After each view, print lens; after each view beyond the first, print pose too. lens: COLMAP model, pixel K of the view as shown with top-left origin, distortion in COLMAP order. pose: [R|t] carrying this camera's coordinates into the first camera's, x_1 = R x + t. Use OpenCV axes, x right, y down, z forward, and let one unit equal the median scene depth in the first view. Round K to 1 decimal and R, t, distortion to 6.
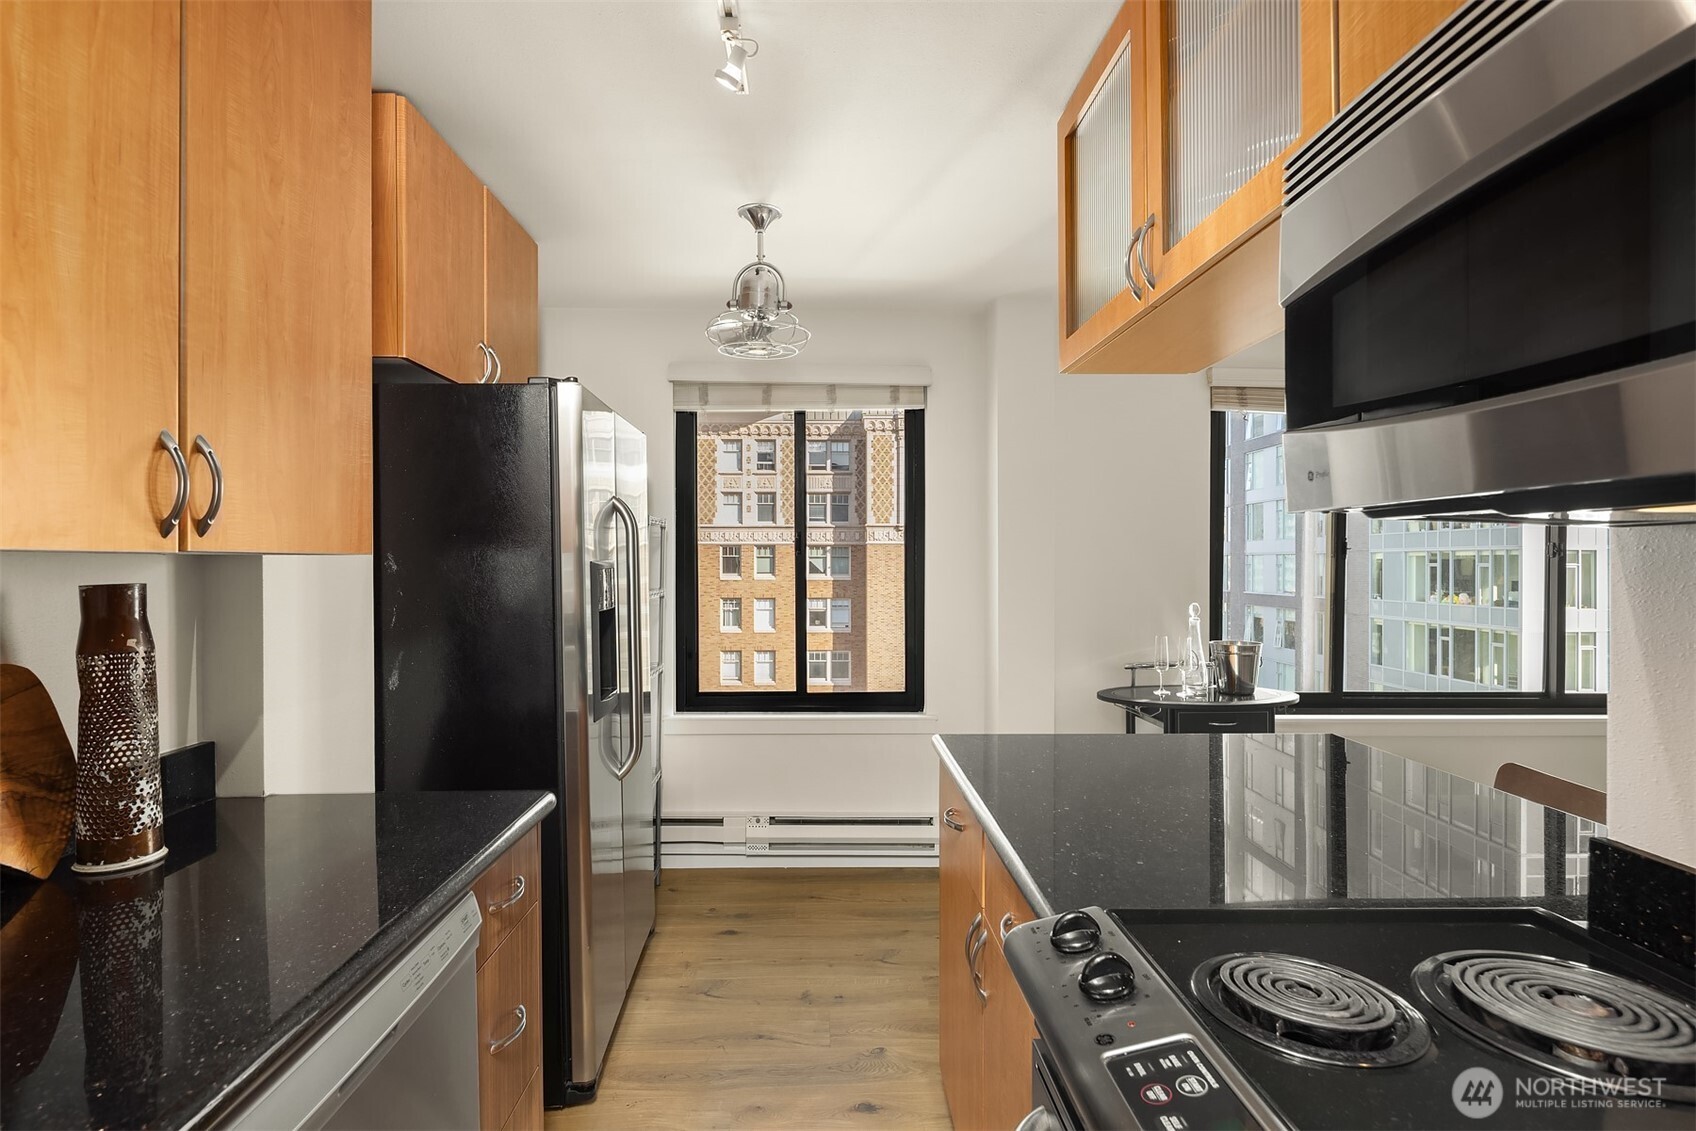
lens RADIAL K [[816.8, 0, 848.0], [0, 816.8, 565.5], [0, 0, 1]] dist [-0.016469, 0.000628]
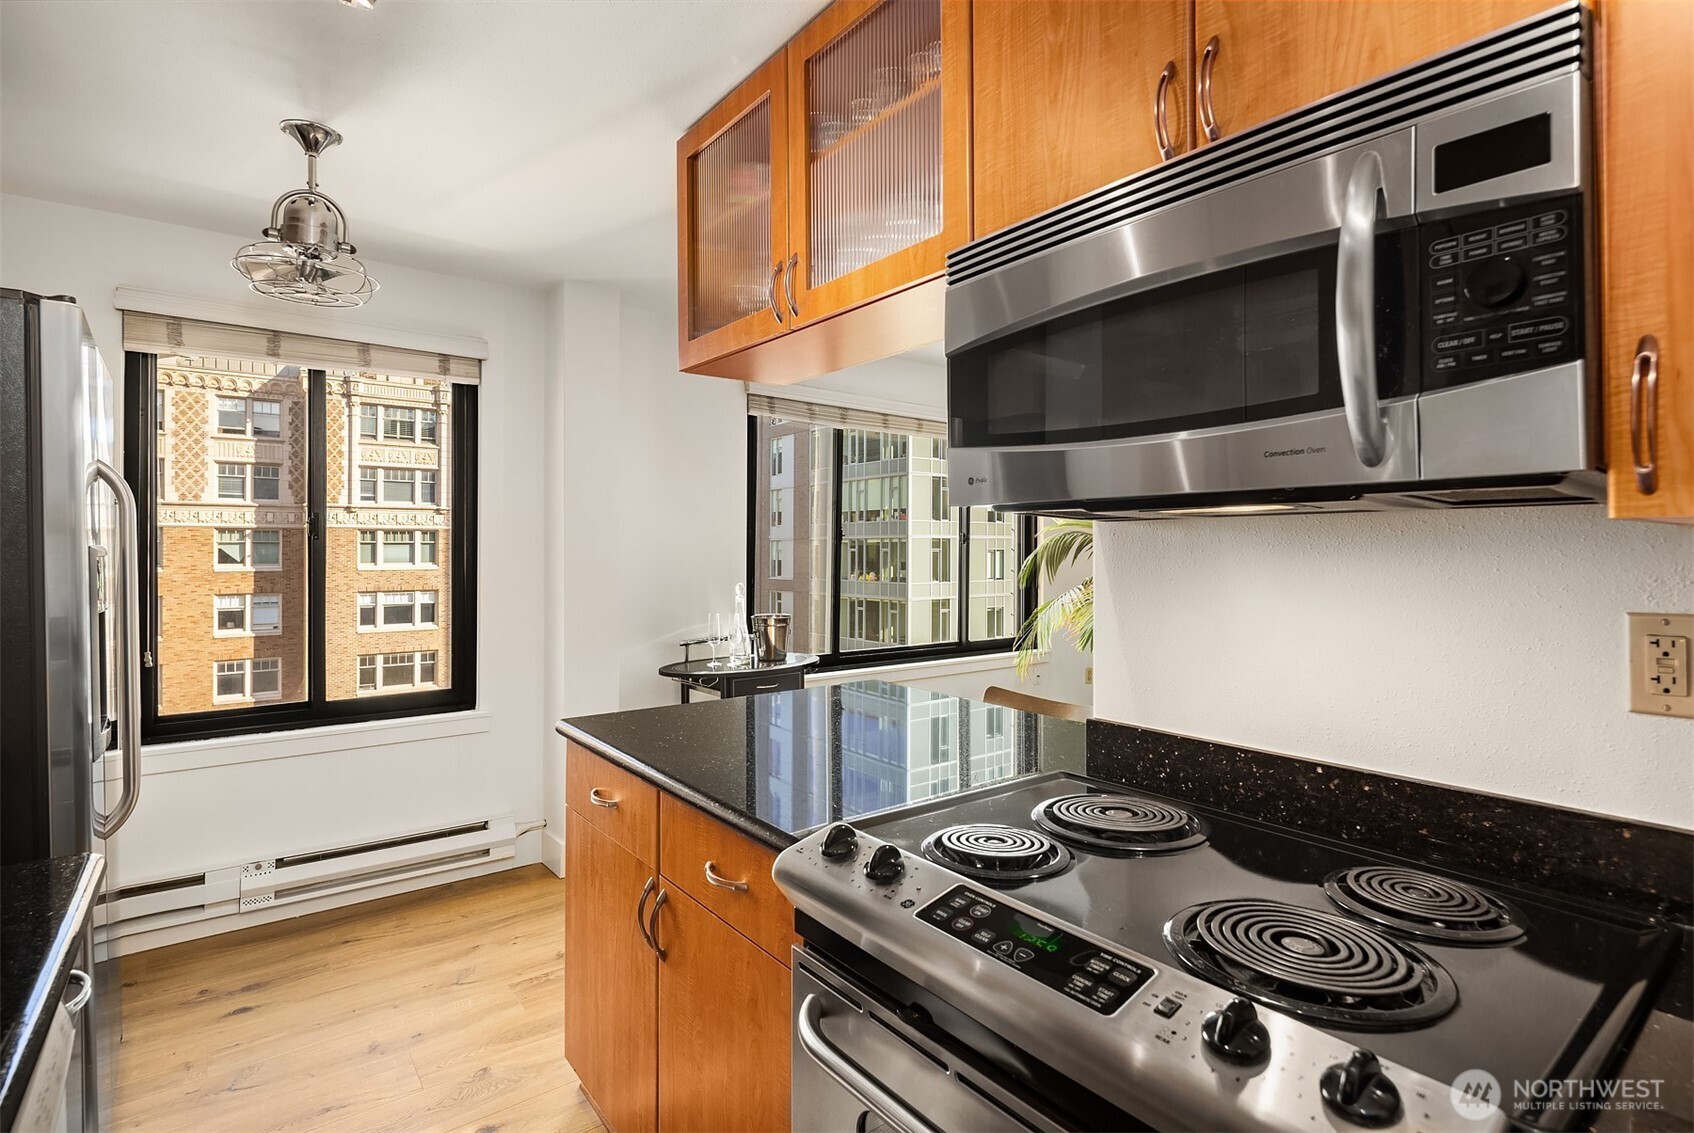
lens RADIAL K [[802.8, 0, 871.7], [0, 802.8, 549.0], [0, 0, 1]] dist [0.000369, -0.009350]
pose [[0.794641, -0.002876, 0.607072, -0.106781], [0.004981, 0.999986, -0.001782, 0.000891], [-0.607059, 0.004440, 0.794644, -0.002384]]
